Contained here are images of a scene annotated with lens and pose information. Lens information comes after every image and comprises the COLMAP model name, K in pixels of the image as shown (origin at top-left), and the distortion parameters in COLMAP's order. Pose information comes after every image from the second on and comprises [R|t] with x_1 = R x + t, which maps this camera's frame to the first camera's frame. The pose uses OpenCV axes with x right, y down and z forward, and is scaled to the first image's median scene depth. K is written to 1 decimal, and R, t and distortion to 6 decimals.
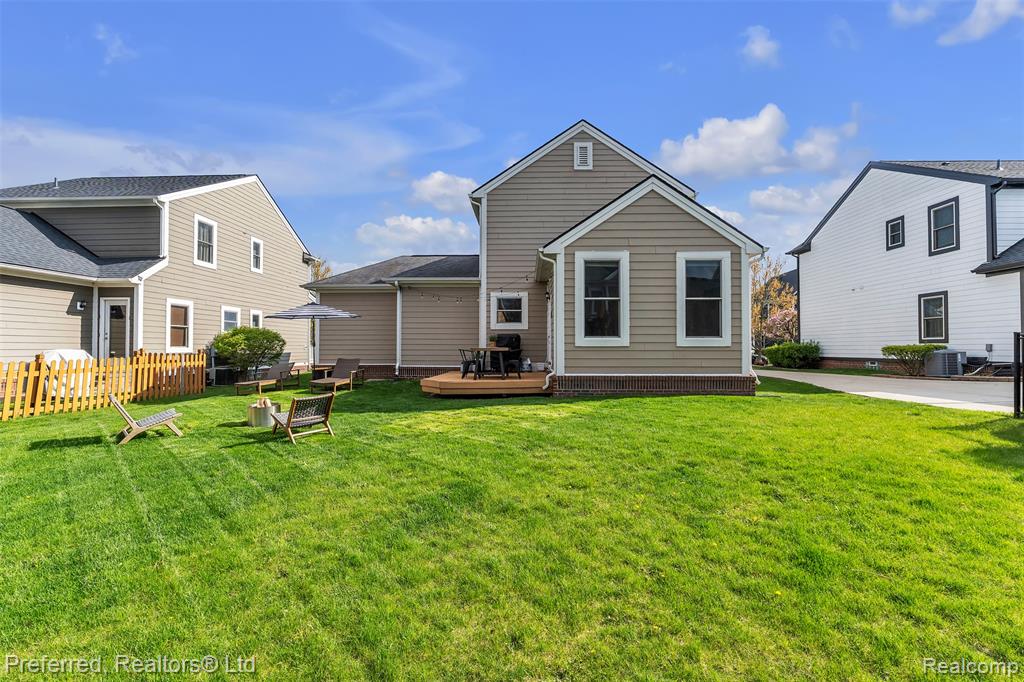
lens RADIAL K [[457.1, 0, 512.0], [0, 457.1, 341.0], [0, 0, 1]] dist [-0.003077, -0.000591]
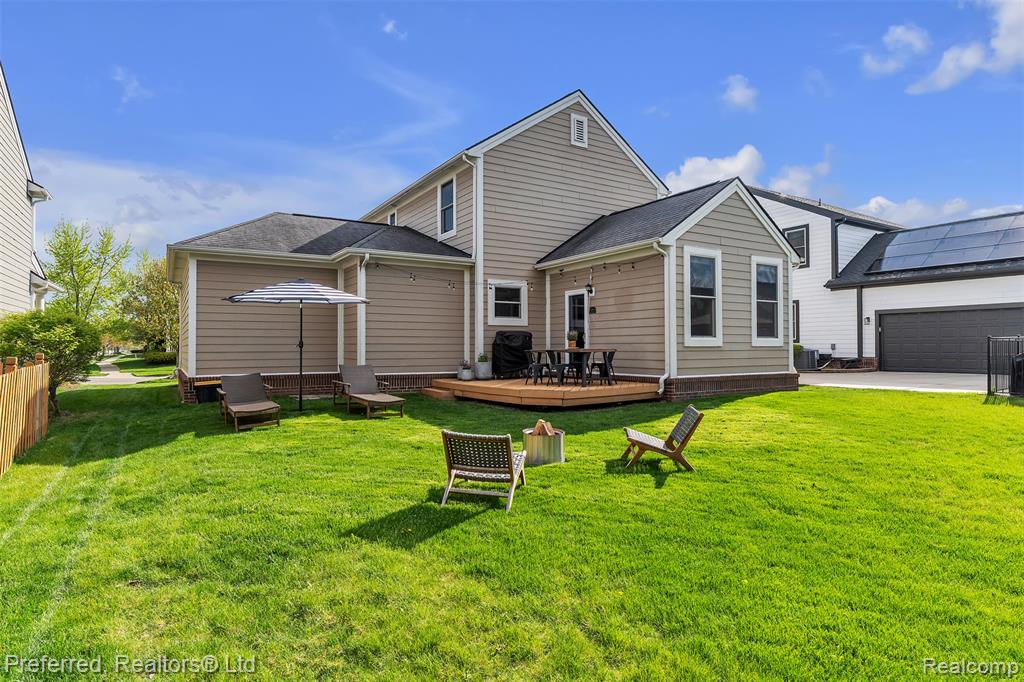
lens RADIAL K [[564.4, 0, 512.0], [0, 564.4, 341.0], [0, 0, 1]] dist [-0.003180, -0.000222]
pose [[0.842013, 0.003123, 0.539448, -0.561814], [-0.005516, 0.999981, 0.002821, -0.000543], [-0.539429, -0.005351, 0.842014, 0.154271]]
